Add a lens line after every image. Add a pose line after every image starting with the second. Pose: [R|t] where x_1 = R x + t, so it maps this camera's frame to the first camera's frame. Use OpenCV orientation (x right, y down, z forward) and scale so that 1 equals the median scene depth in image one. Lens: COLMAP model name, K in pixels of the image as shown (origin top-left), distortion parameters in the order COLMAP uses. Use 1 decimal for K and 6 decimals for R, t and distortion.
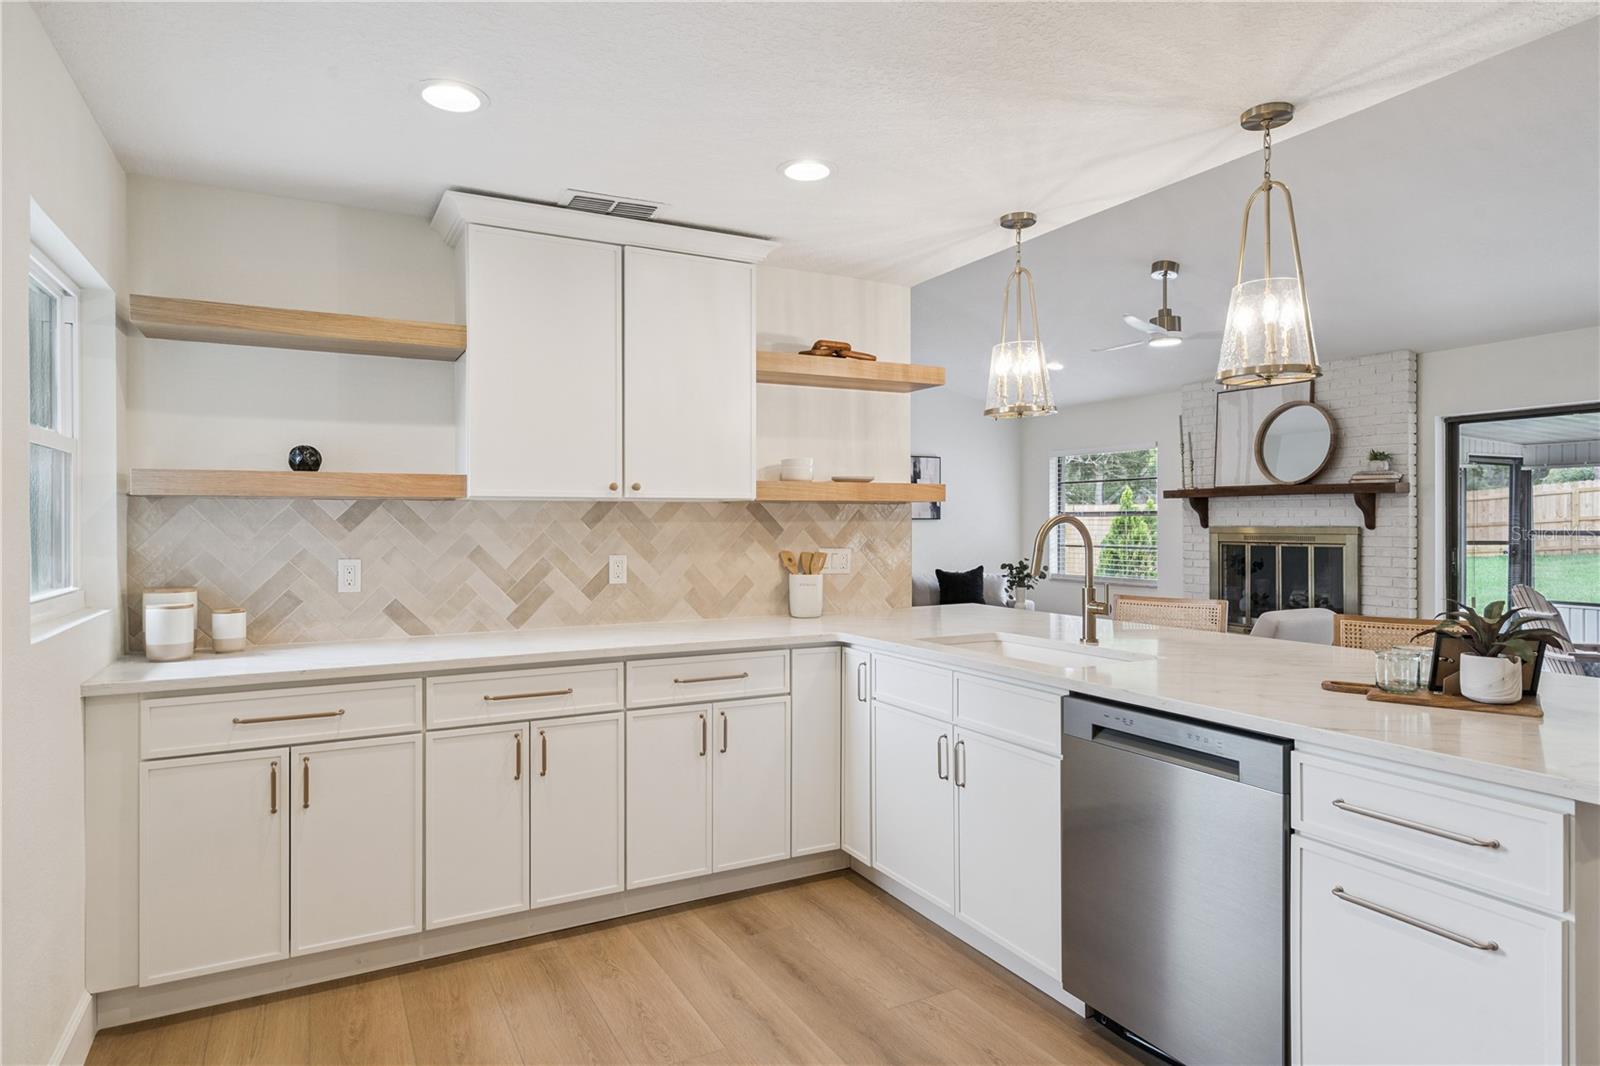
lens RADIAL K [[925.0, 0, 799.1], [0, 925.0, 529.6], [0, 0, 1]] dist [0.007522, 0.001823]
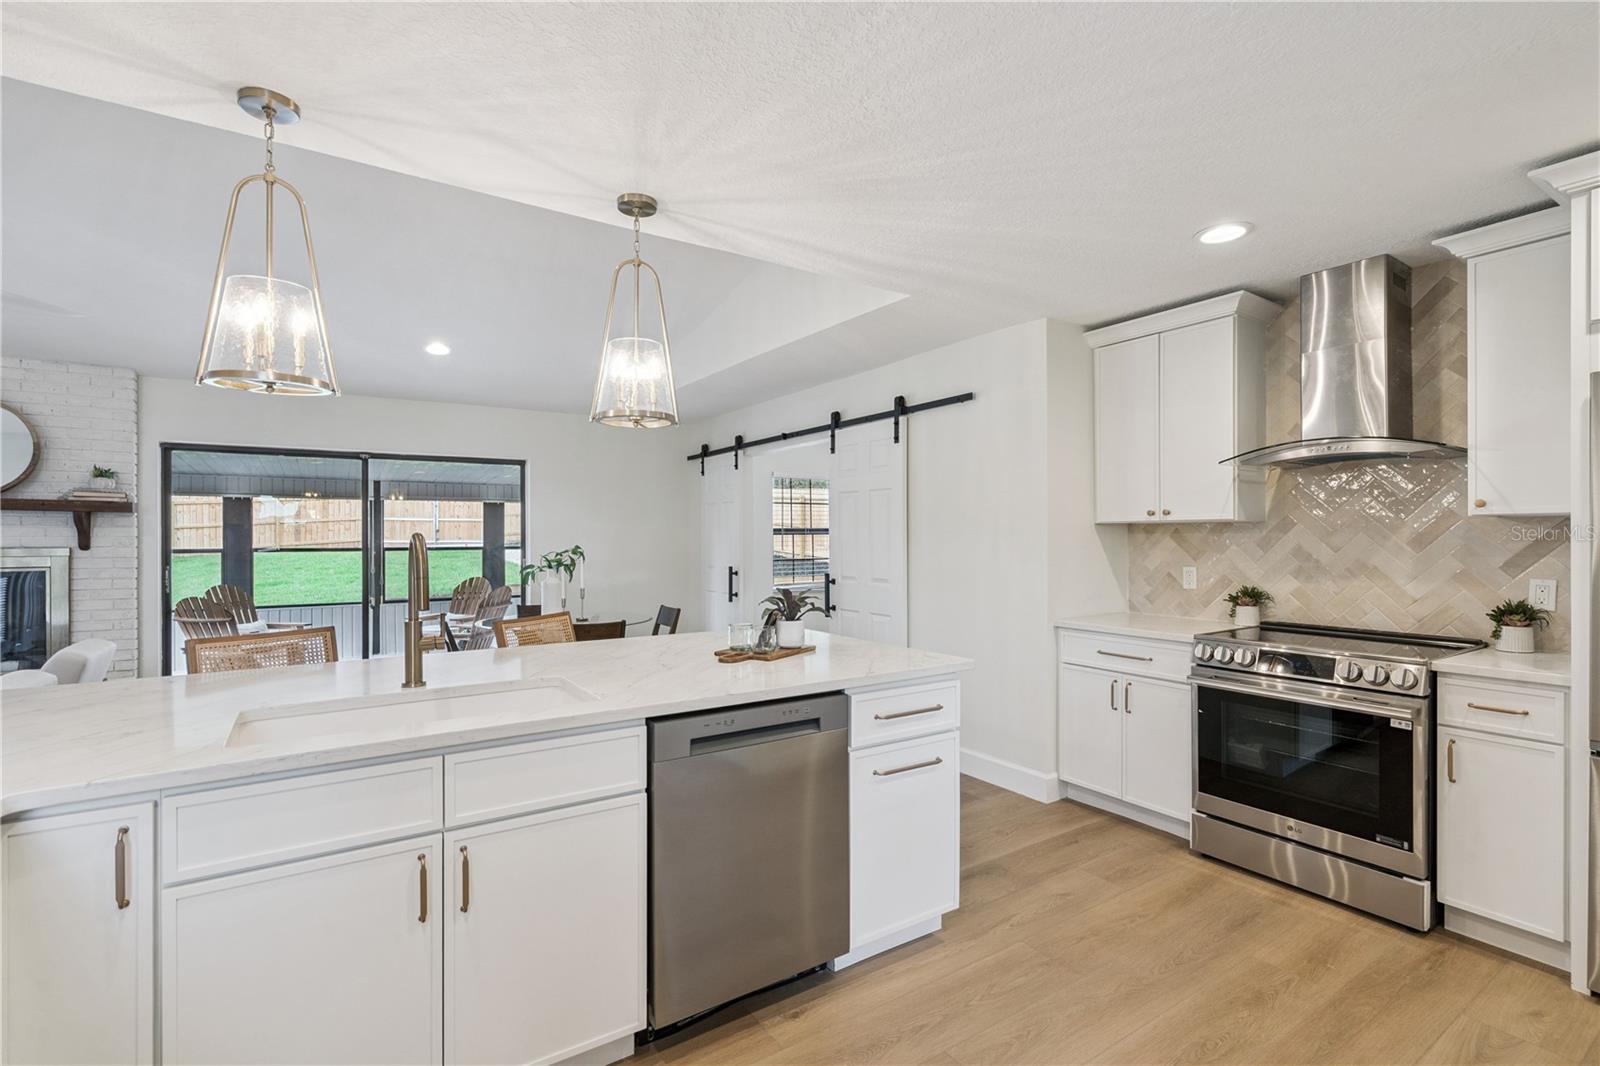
lens RADIAL K [[728.1, 0, 796.7], [0, 728.1, 536.1], [0, 0, 1]] dist [-0.010807, 0.000298]
pose [[-0.112087, 0.004041, 0.993690, -0.170325], [0.013037, 0.999912, -0.002595, -0.002849], [-0.993613, 0.012664, -0.112130, 0.336368]]
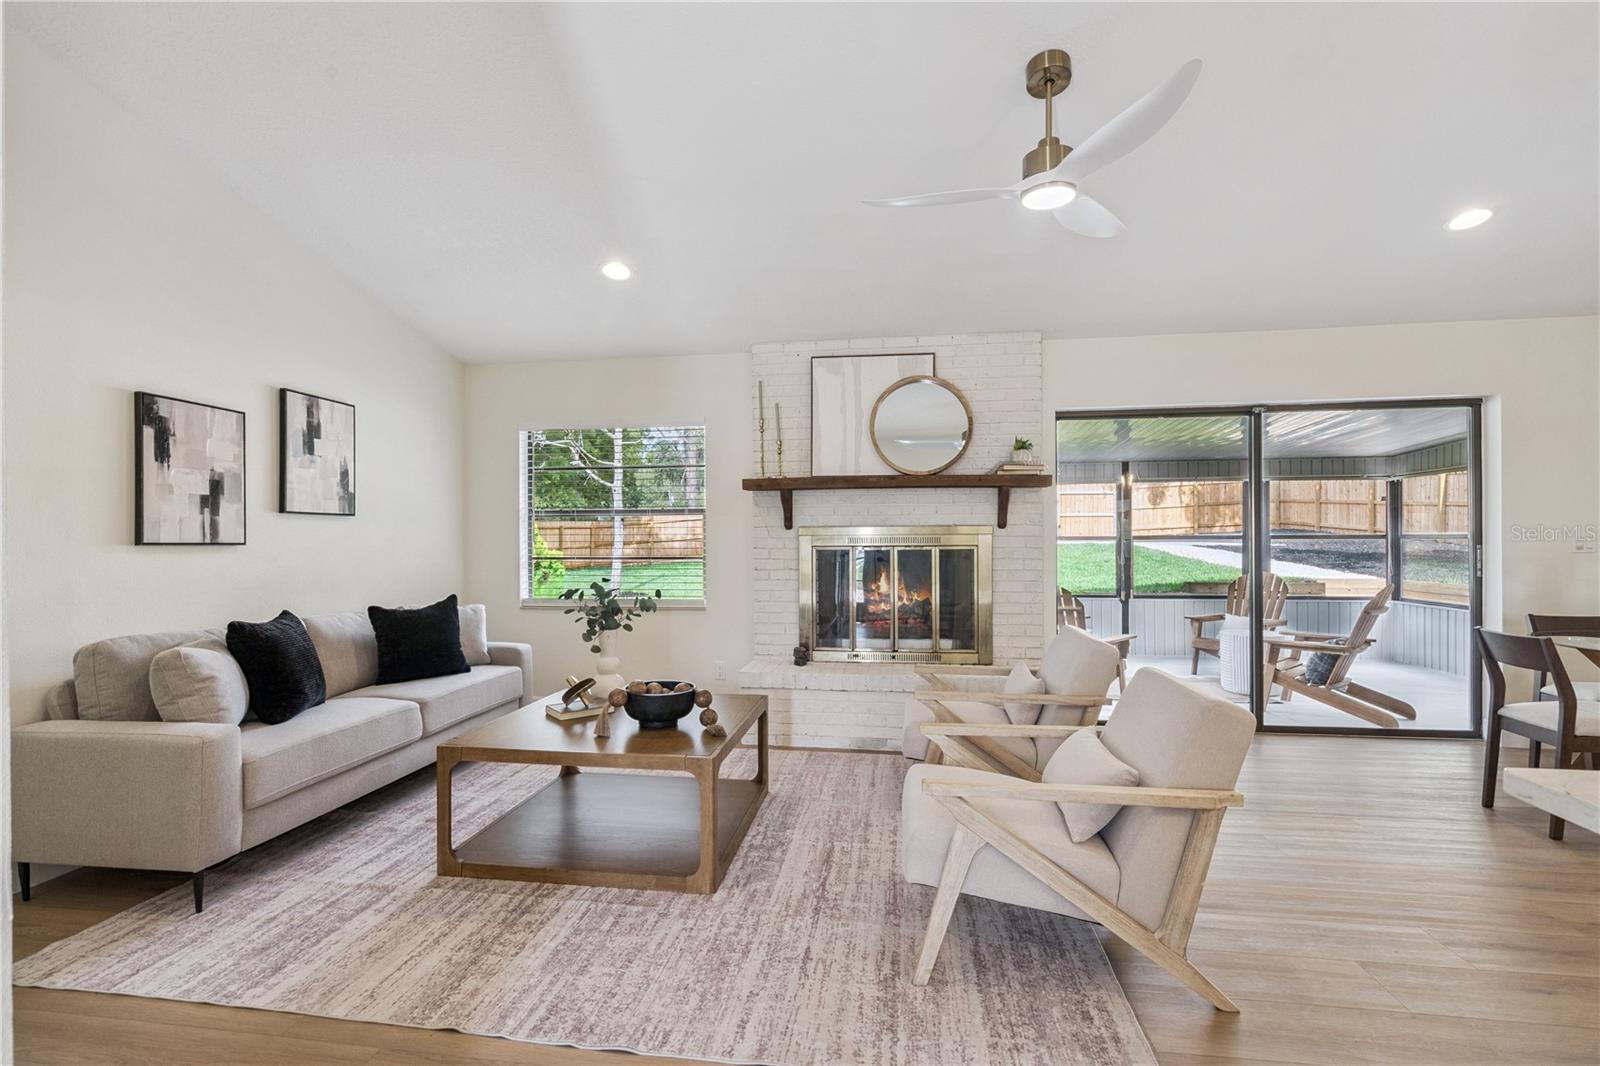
lens RADIAL K [[728.1, 0, 798.9], [0, 728.1, 532.8], [0, 0, 1]] dist [-0.010807, 0.000298]
pose [[0.598035, 0.005519, 0.801451, -0.051842], [0.010250, 0.999842, -0.014534, 0.011258], [-0.801405, 0.016907, 0.597883, 0.676987]]
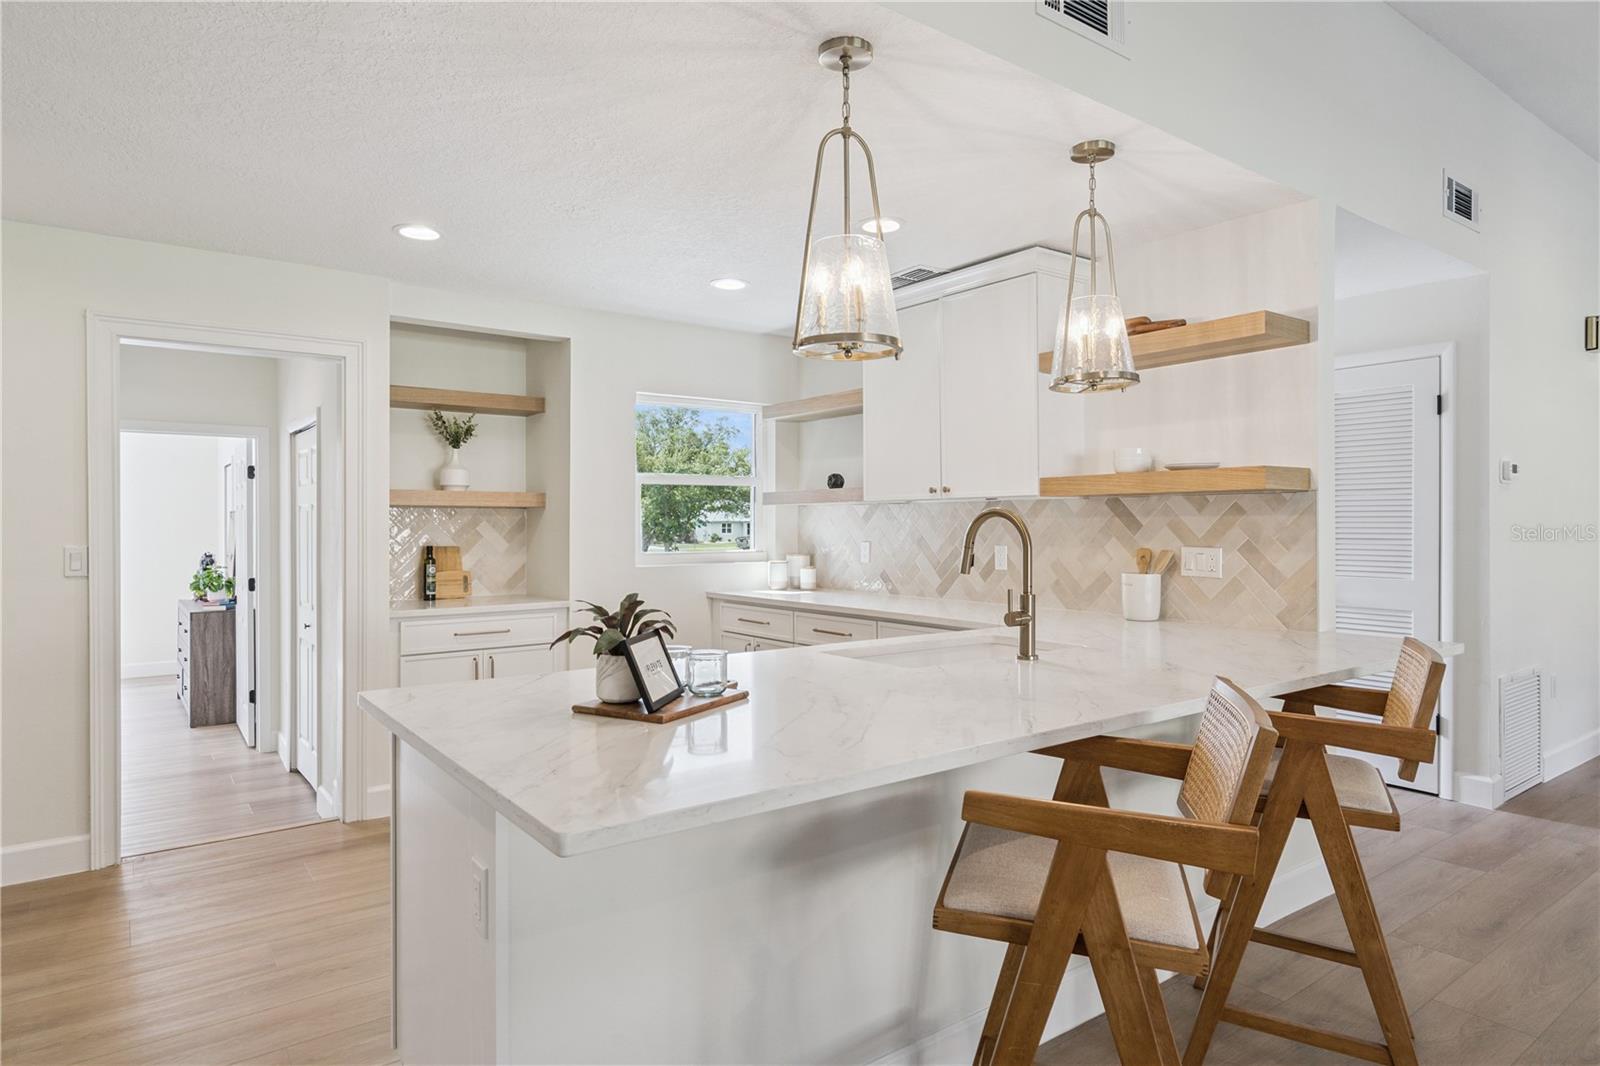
lens RADIAL K [[925.0, 0, 800.1], [0, 925.0, 530.9], [0, 0, 1]] dist [0.007522, 0.001823]
pose [[0.146080, 0.009008, -0.989232, 1.016905], [-0.006317, 0.999947, 0.008173, 0.000566], [0.989253, 0.005055, 0.146129, 0.619974]]
